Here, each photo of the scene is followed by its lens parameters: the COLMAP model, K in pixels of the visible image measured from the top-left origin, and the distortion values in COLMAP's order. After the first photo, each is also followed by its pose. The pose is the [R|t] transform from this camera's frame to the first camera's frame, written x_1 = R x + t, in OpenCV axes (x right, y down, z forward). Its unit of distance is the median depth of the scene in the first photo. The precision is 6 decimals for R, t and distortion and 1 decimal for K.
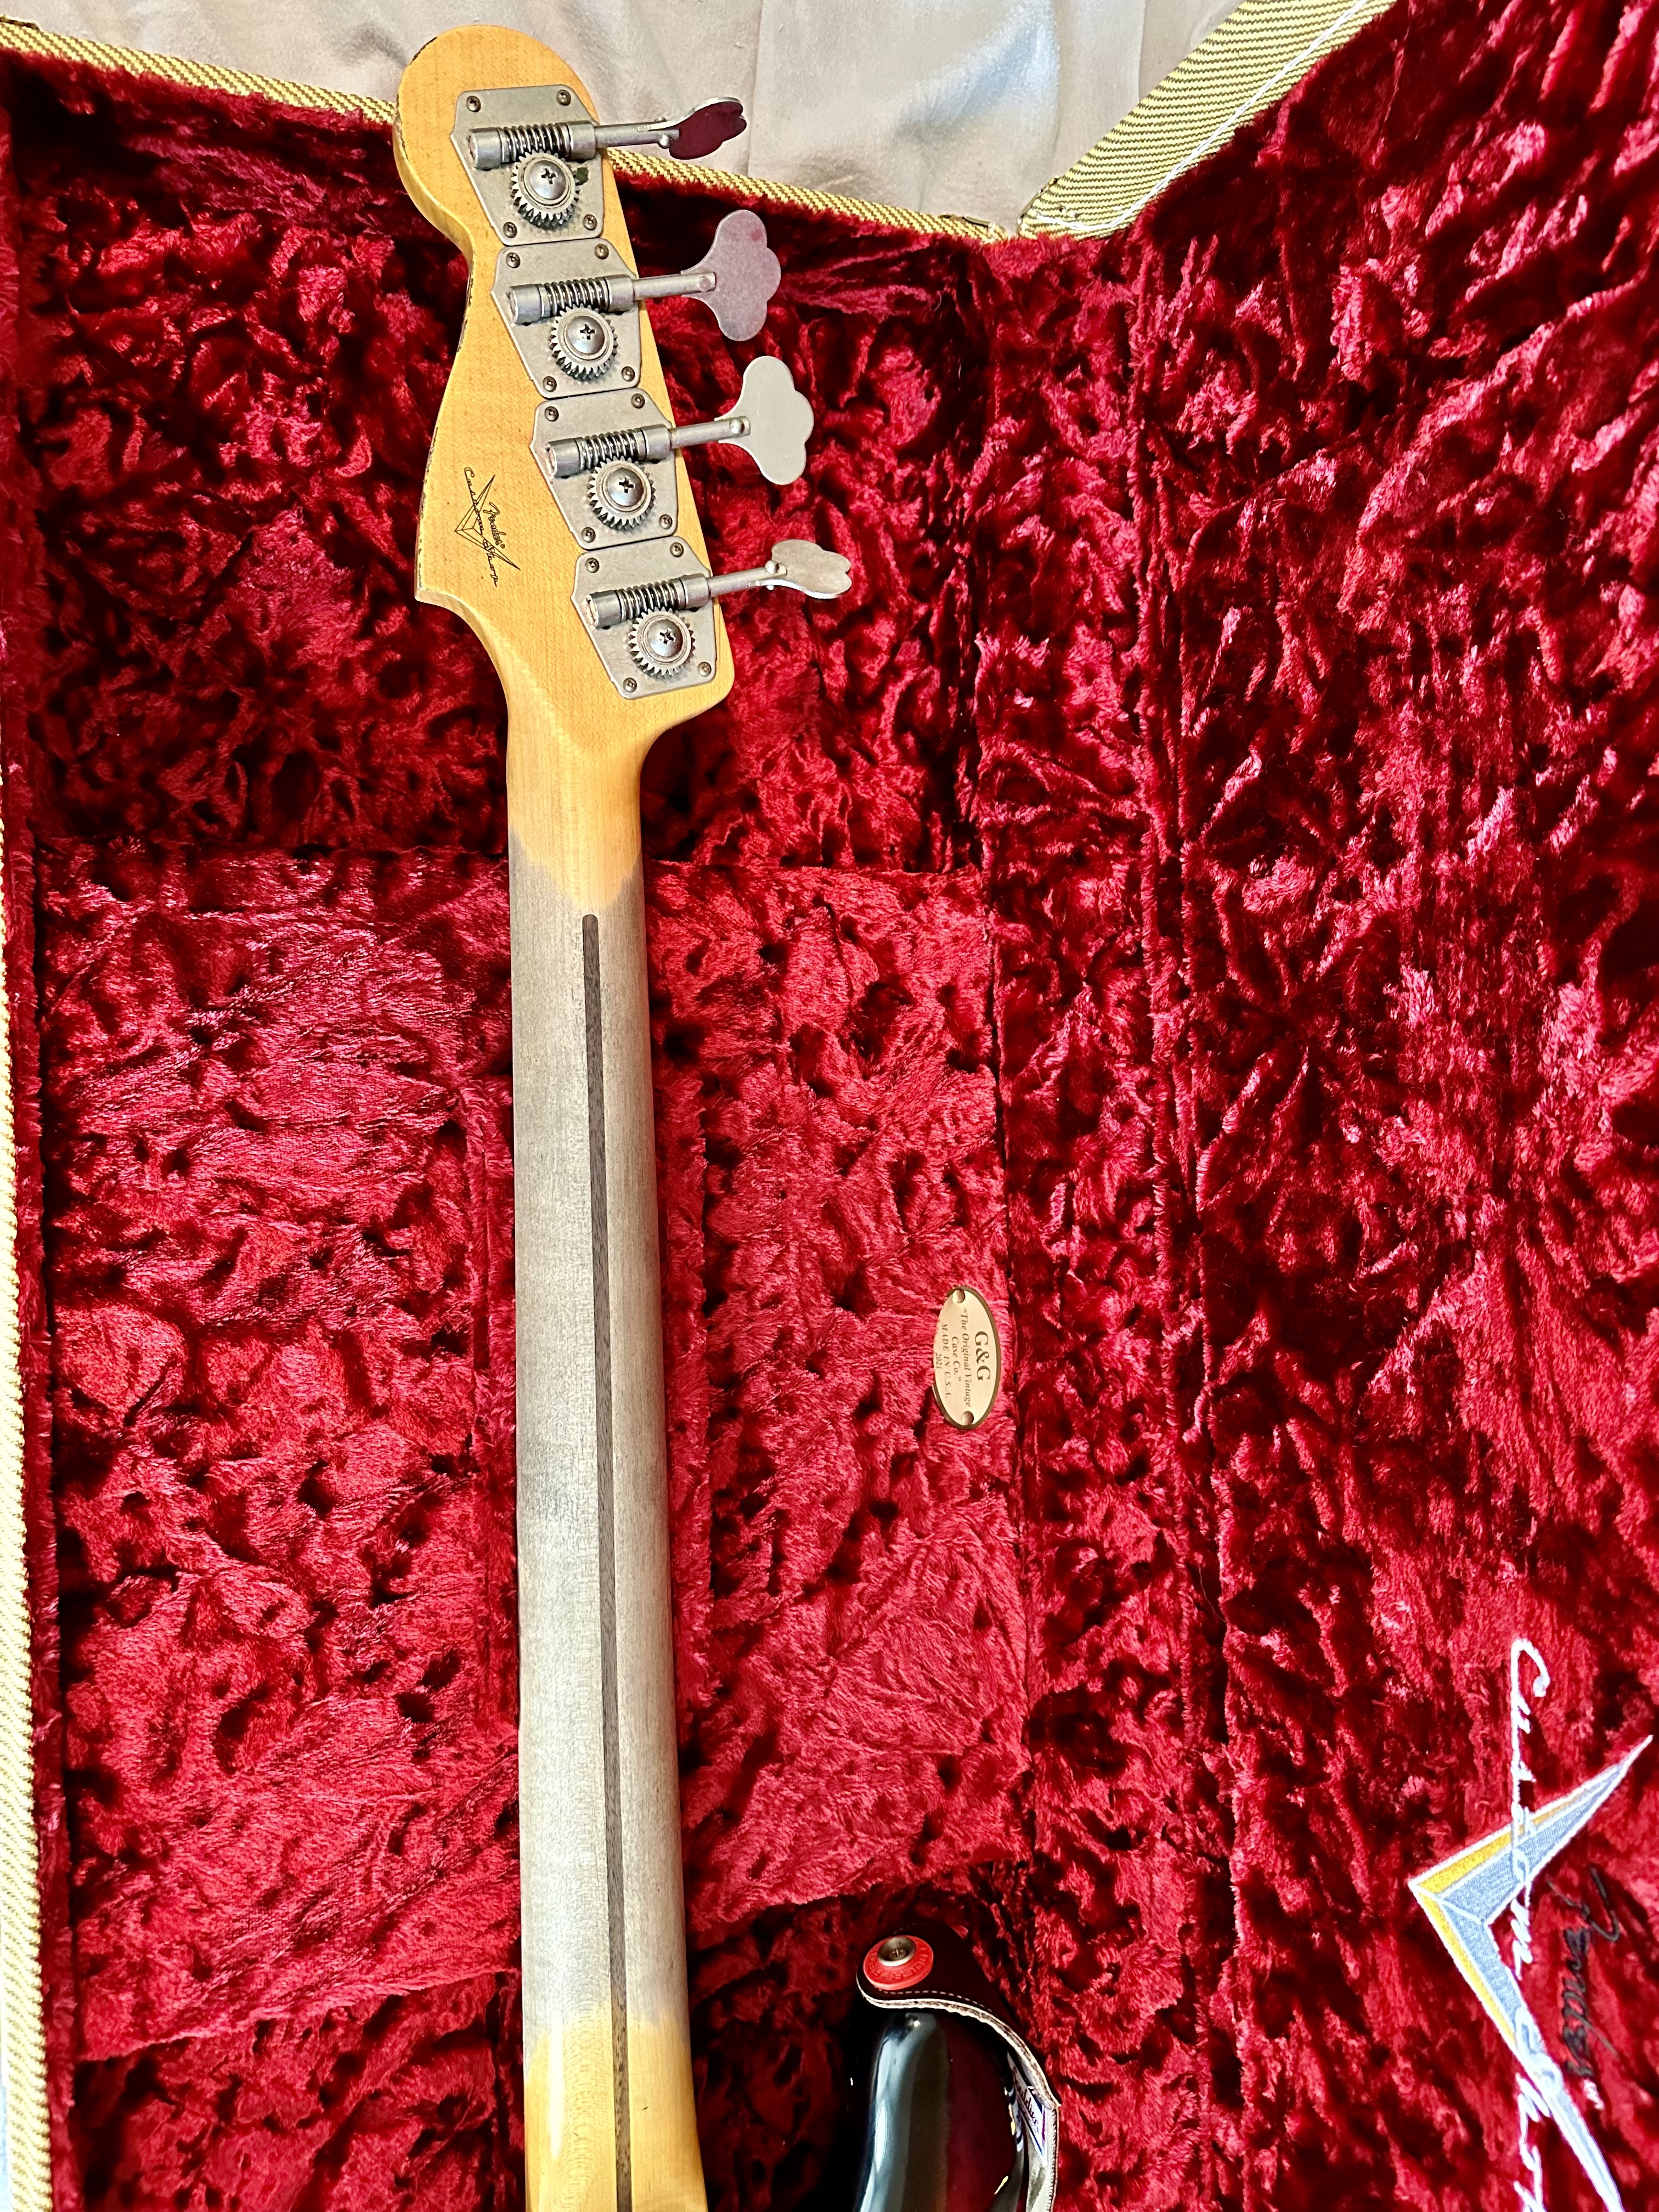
lens RADIAL K [[1547.1, 0, 829.5], [0, 1547.1, 1106.0], [0, 0, 1]] dist [0.071298, -0.117488]
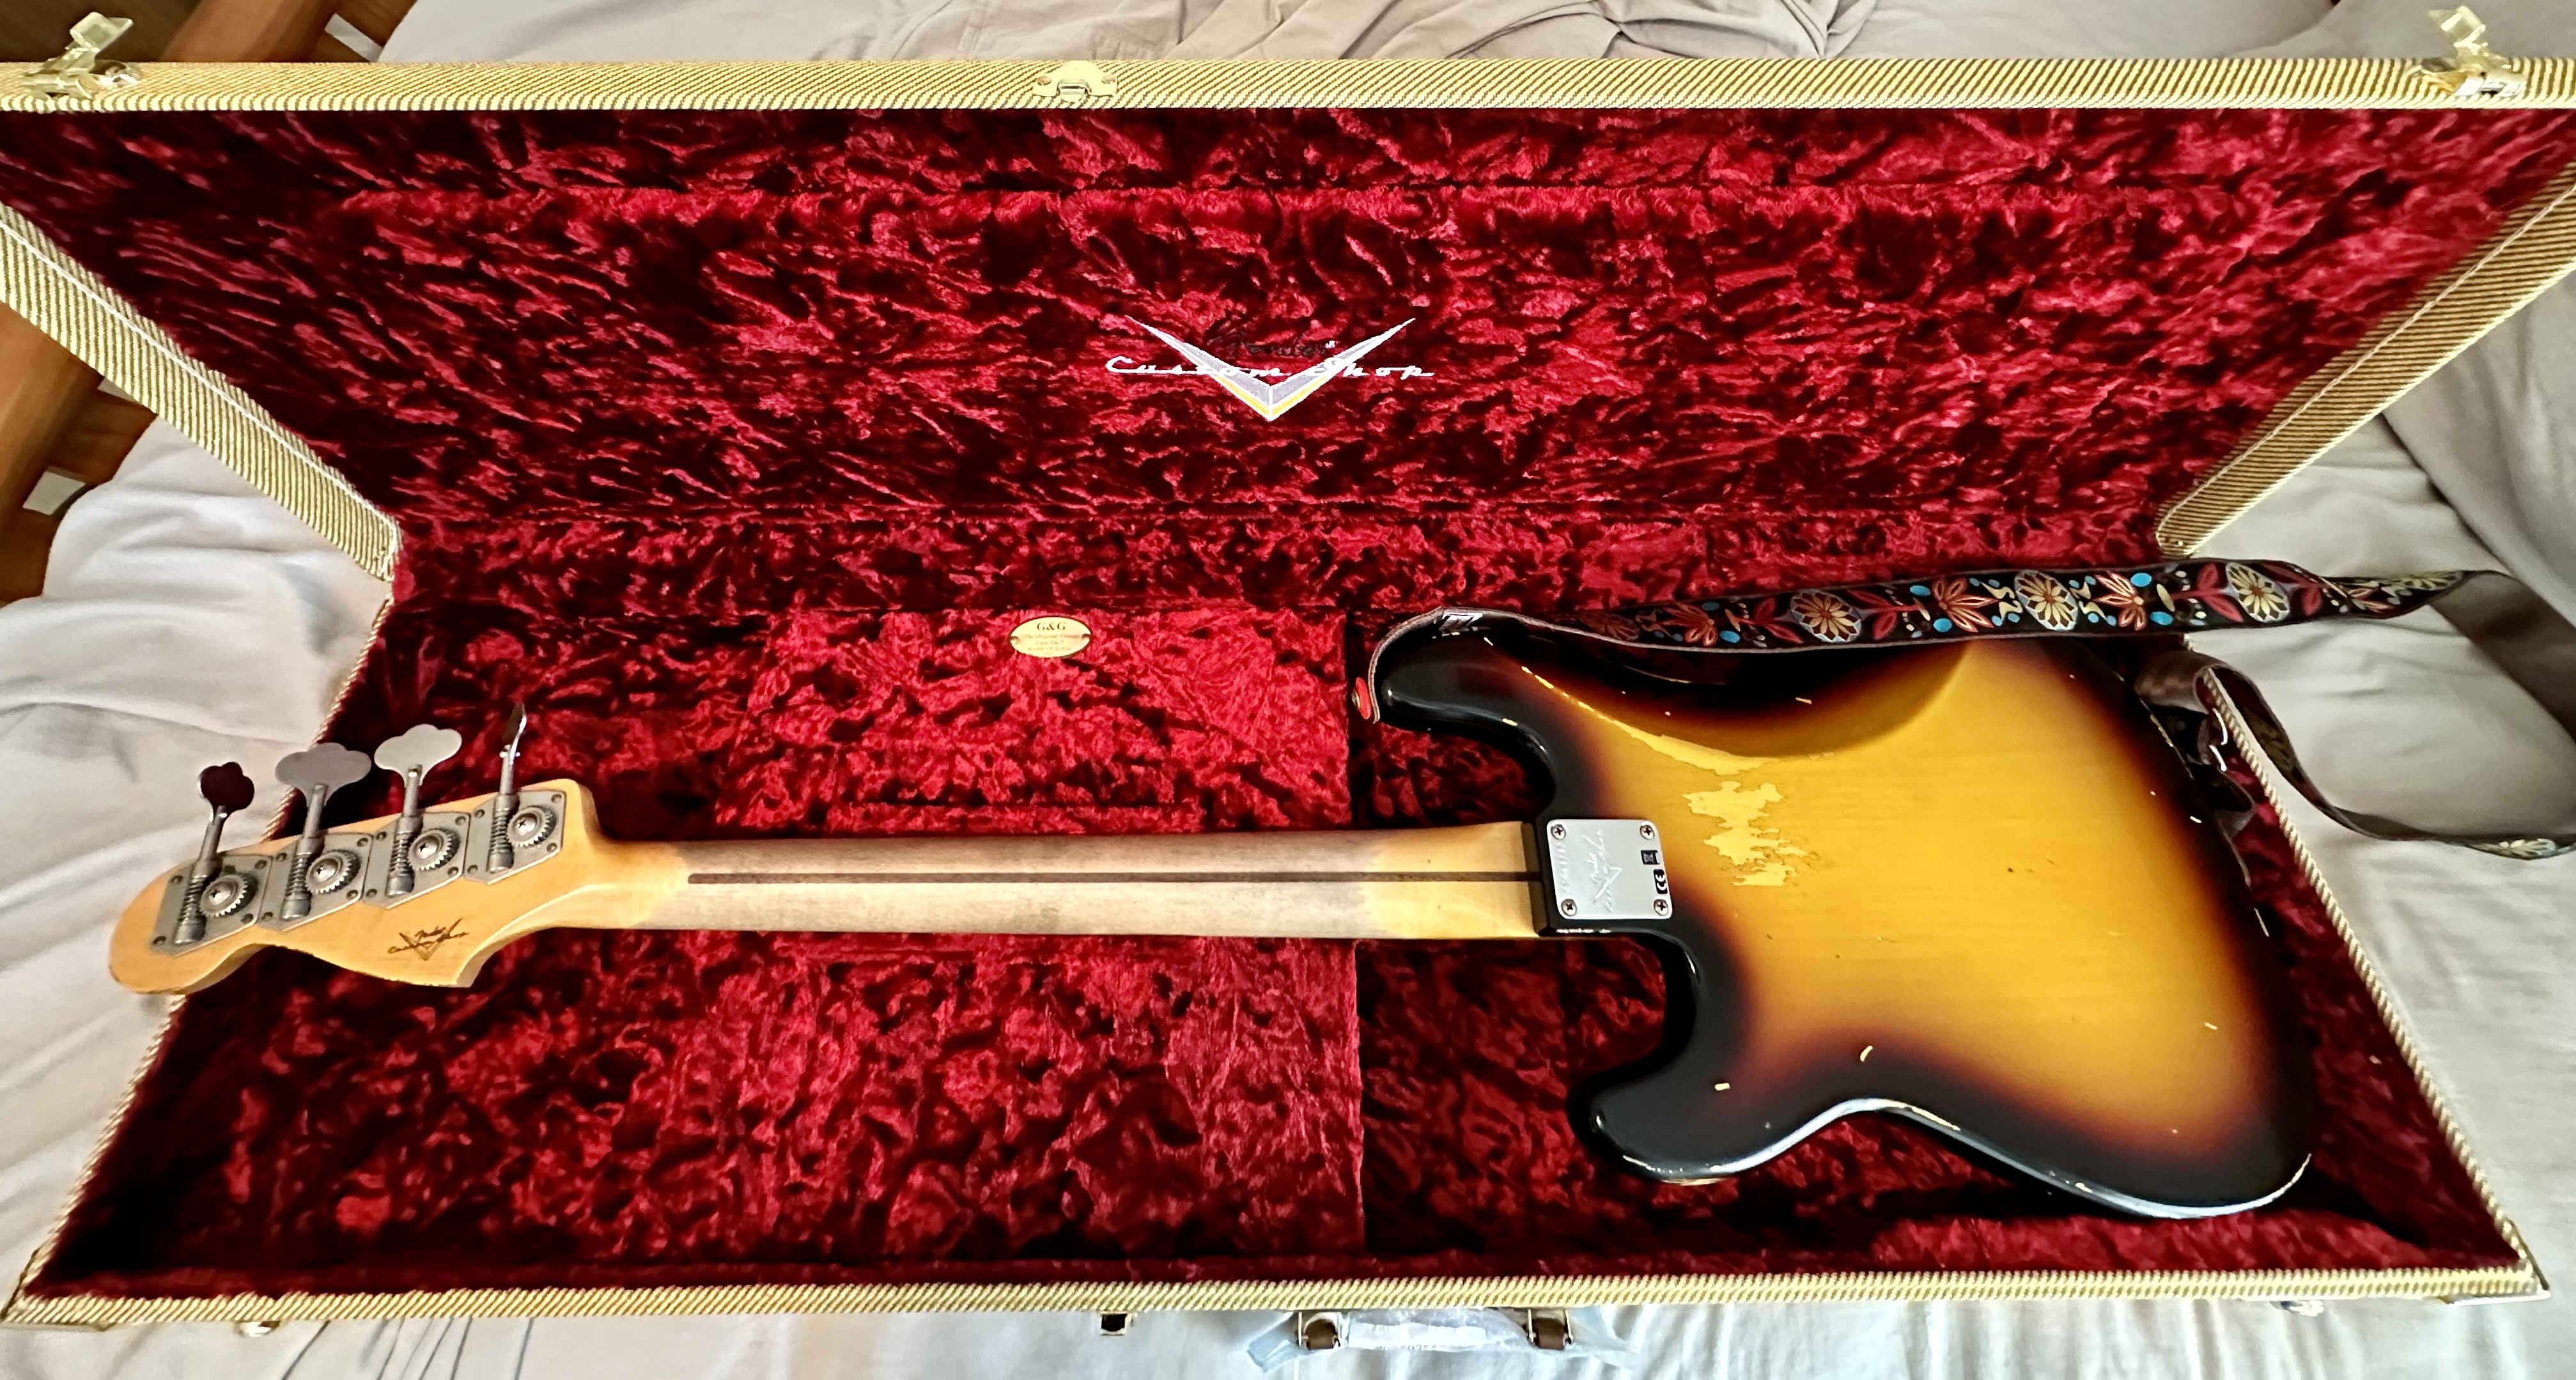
lens RADIAL K [[1015.5, 0, 1286.1], [0, 1015.5, 418.2], [0, 0, 1]] dist [-0.001023, -0.000037]
pose [[0.032901, -0.977391, 0.208865, 0.113194], [0.999271, 0.036213, 0.012053, 0.457570], [-0.019345, 0.208317, 0.977870, -0.157635]]
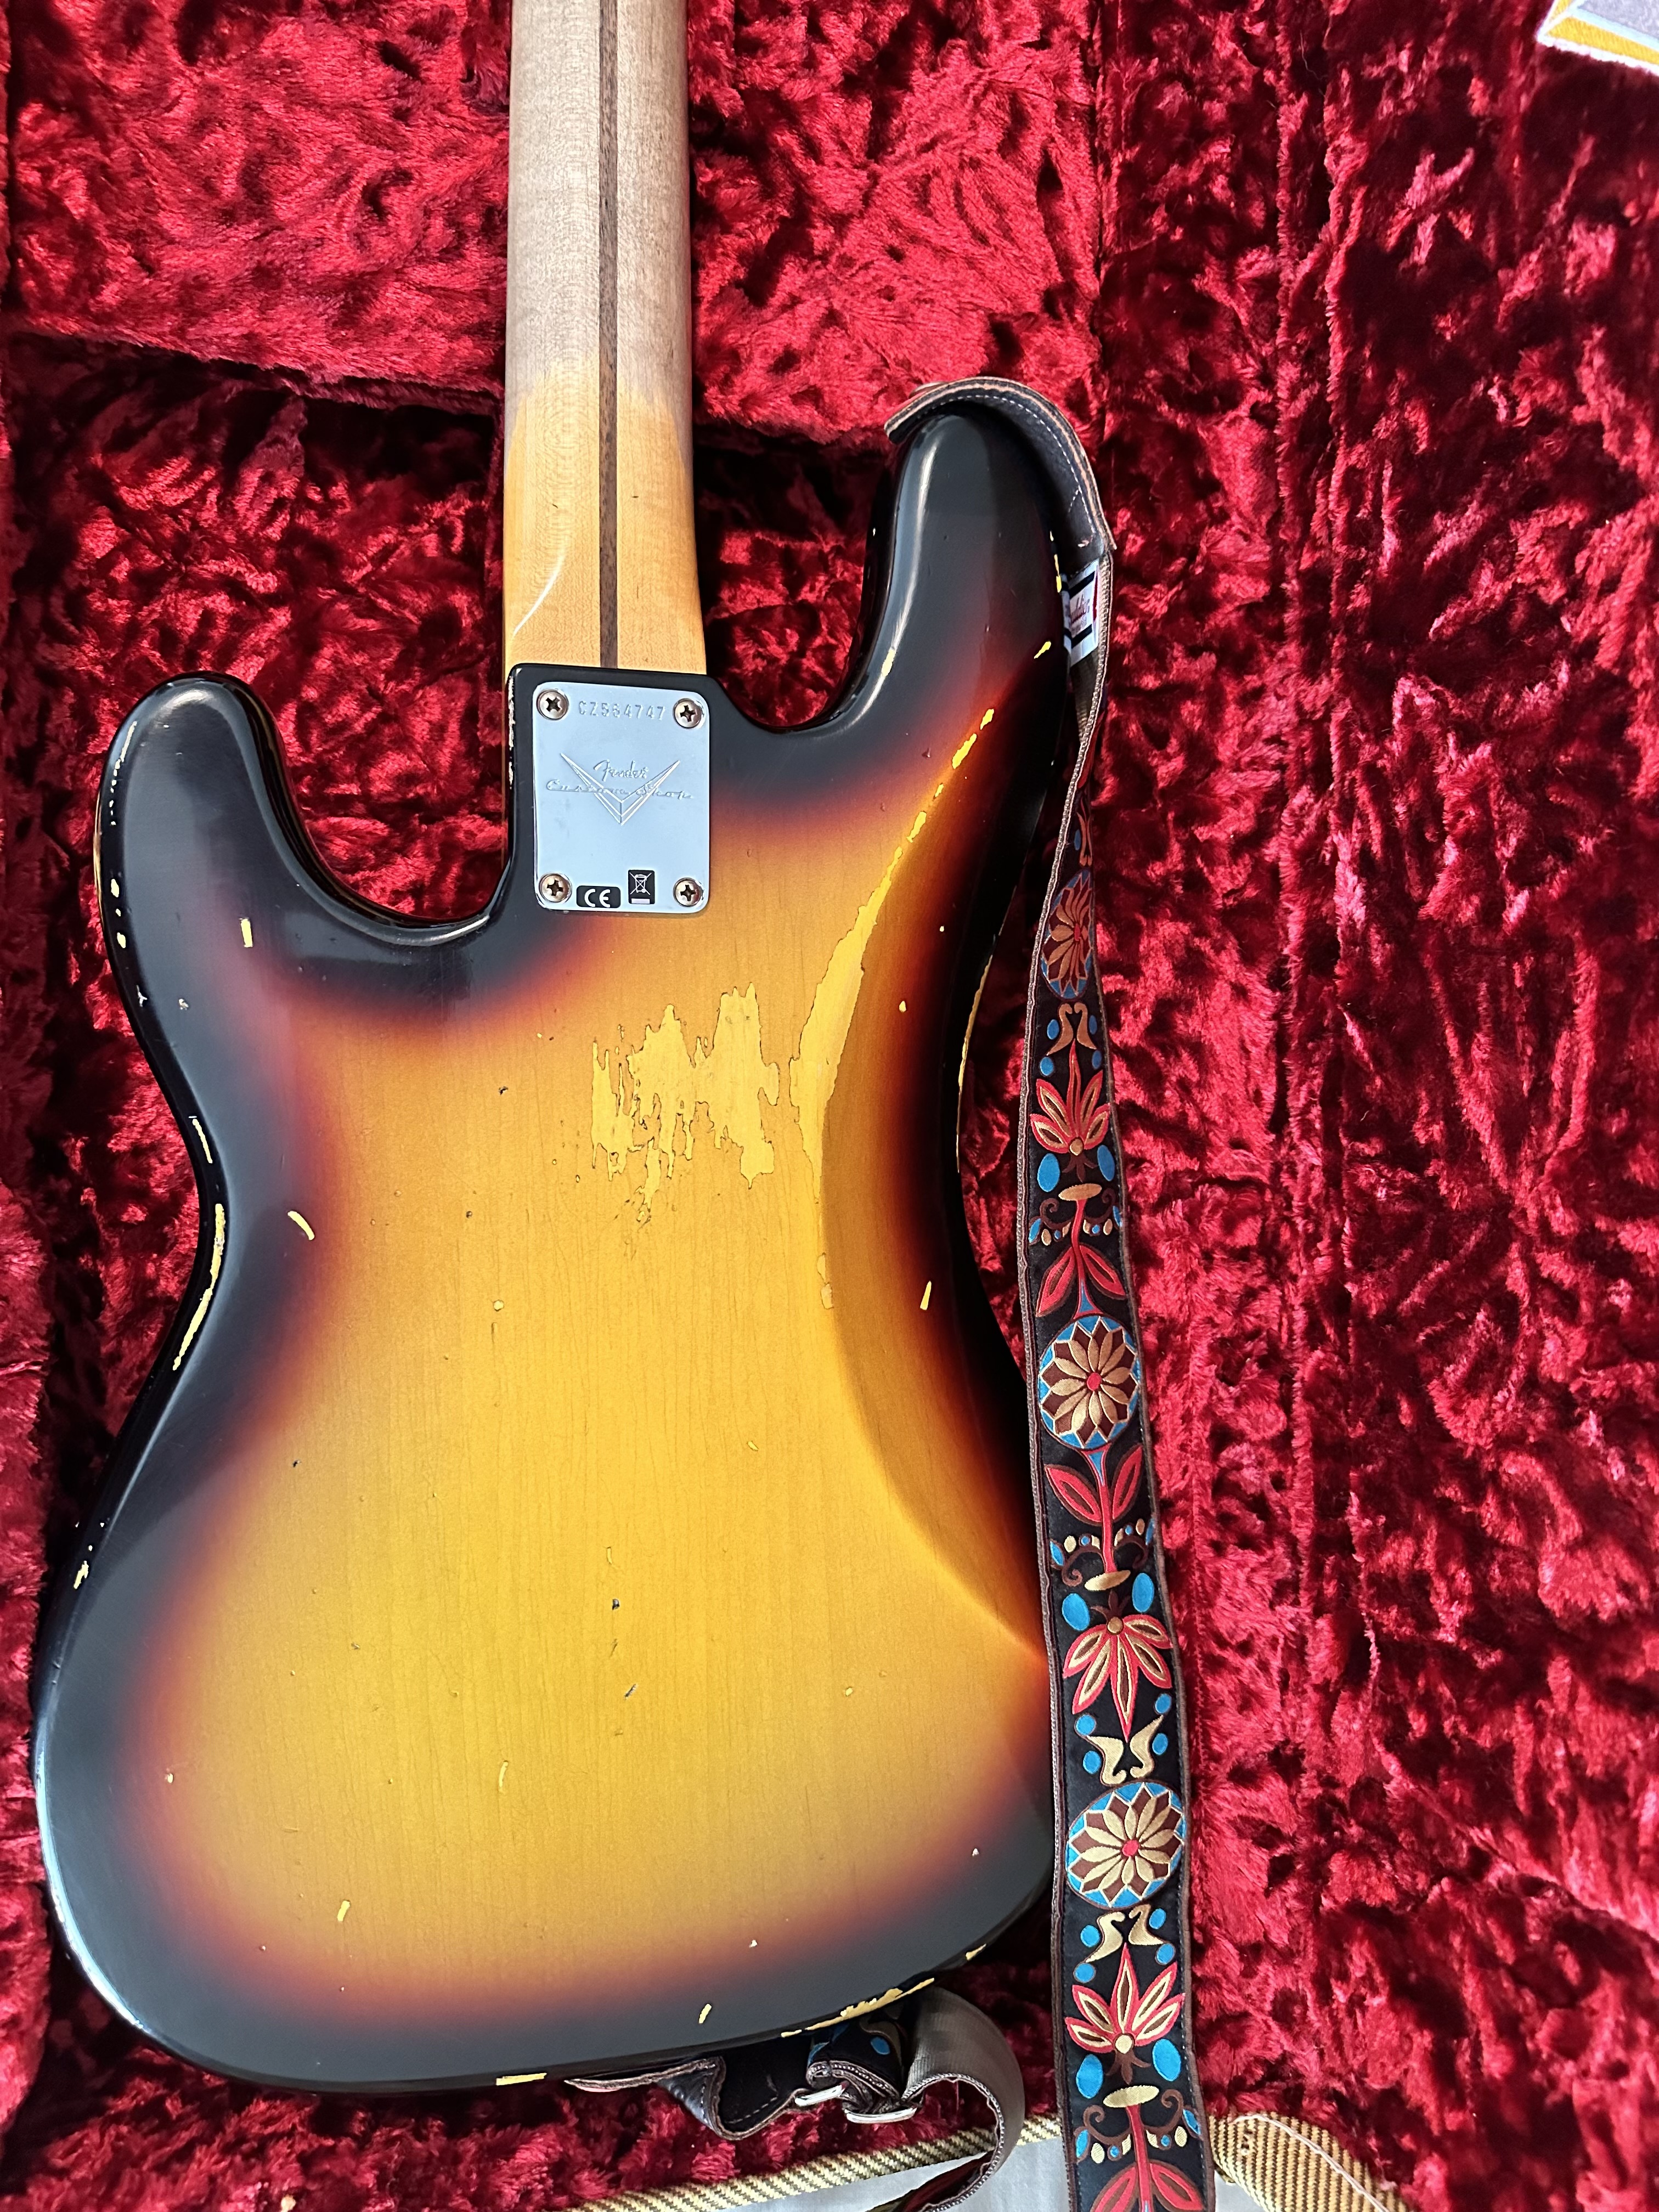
lens RADIAL K [[1571.3, 0, 825.2], [0, 1571.3, 1134.9], [0, 0, 1]] dist [0.005940, -0.013675]
pose [[0.994895, 0.029446, -0.096527, 0.084303], [-0.029944, 0.999545, -0.003717, 0.998141], [0.096373, 0.006589, 0.995323, 0.128718]]
